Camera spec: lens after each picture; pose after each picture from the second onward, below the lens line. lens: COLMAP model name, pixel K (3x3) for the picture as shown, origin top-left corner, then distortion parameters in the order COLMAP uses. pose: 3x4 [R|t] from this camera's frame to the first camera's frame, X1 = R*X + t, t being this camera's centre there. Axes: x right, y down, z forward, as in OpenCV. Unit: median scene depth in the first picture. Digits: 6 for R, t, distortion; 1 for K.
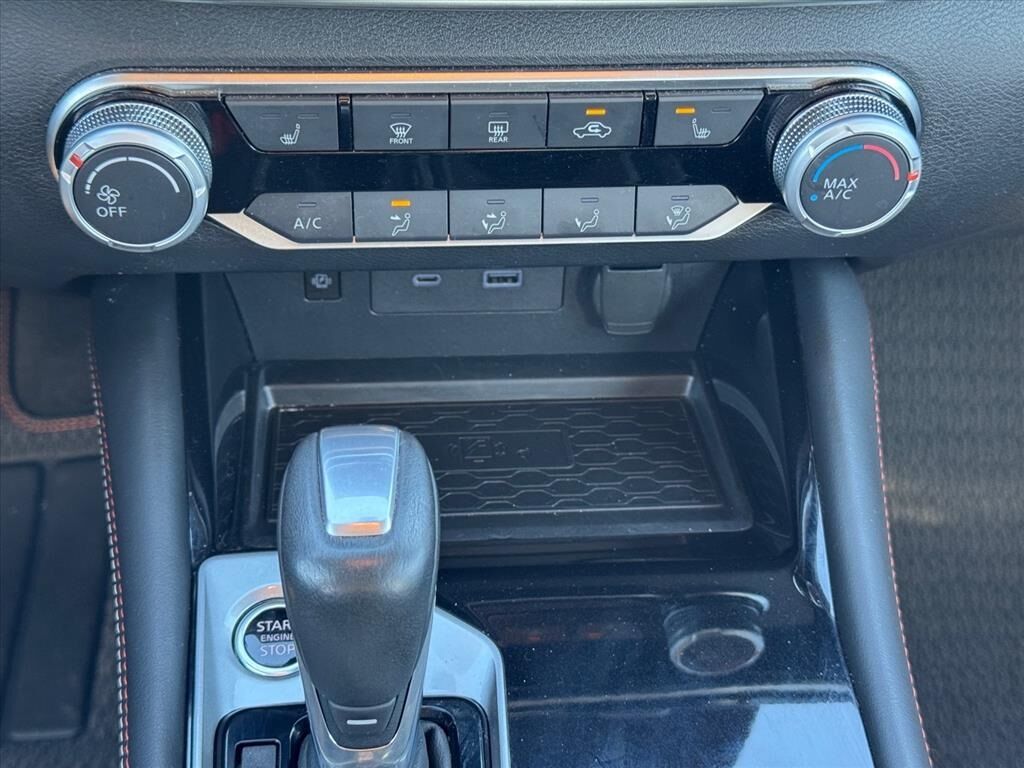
lens RADIAL K [[1328.8, 0, 512.0], [0, 1328.8, 384.0], [0, 0, 1]] dist [0.141295, -0.286885]
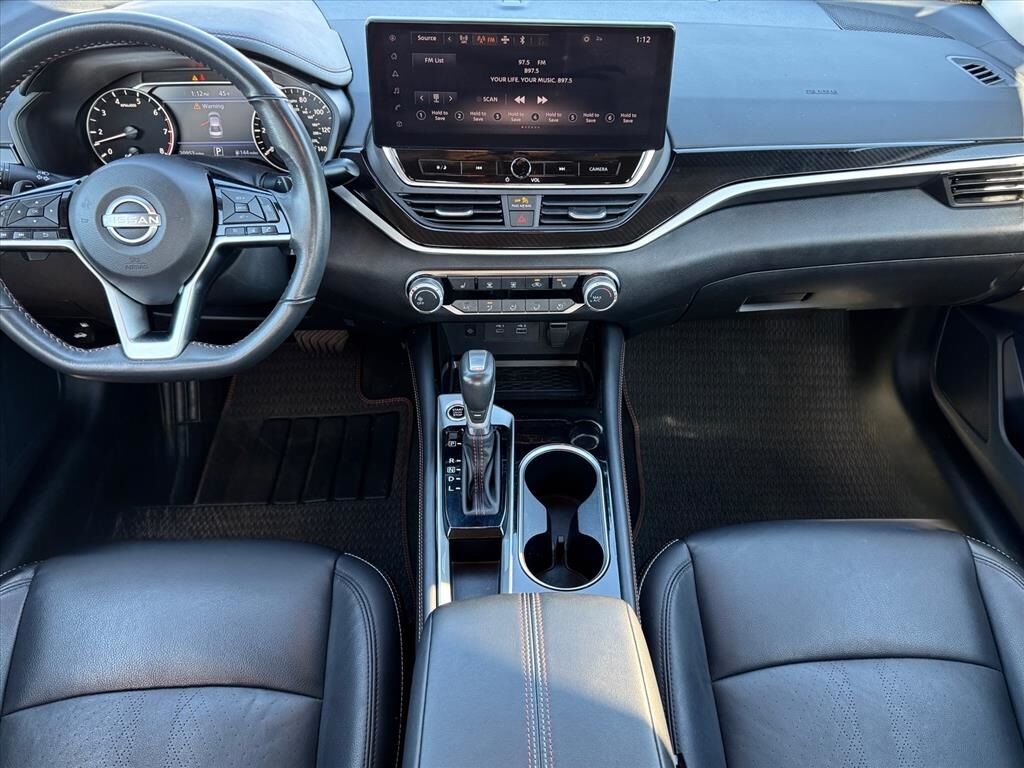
lens RADIAL K [[797.2, 0, 563.0], [0, 797.2, 387.4], [0, 0, 1]] dist [0.003097, -0.002688]
pose [[0.999568, 0.001699, -0.029333, 0.170119], [-0.005012, 0.993553, -0.113255, 0.317645], [0.028951, 0.113354, 0.993133, -1.101994]]
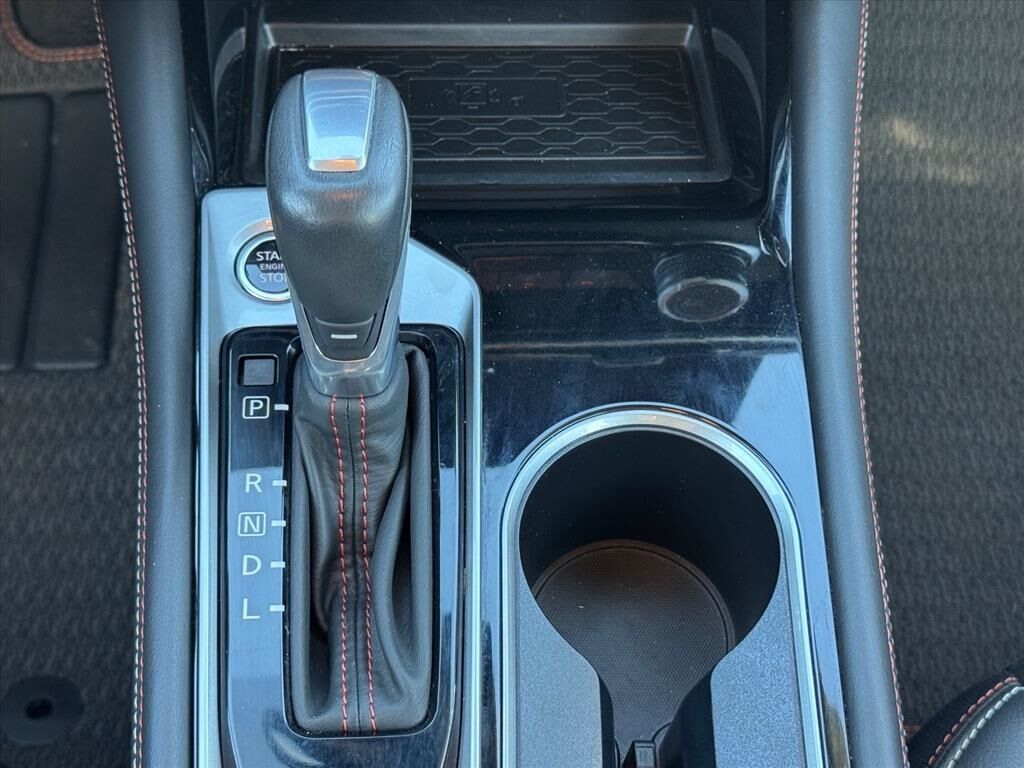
lens RADIAL K [[1501.5, 0, 512.0], [0, 1501.5, 384.0], [0, 0, 1]] dist [0.157850, -0.330542]
pose [[0.998660, 0.033742, -0.039246, 0.059140], [-0.023560, 0.971525, 0.235762, -0.009733], [0.046084, -0.234521, 0.971018, -0.175832]]
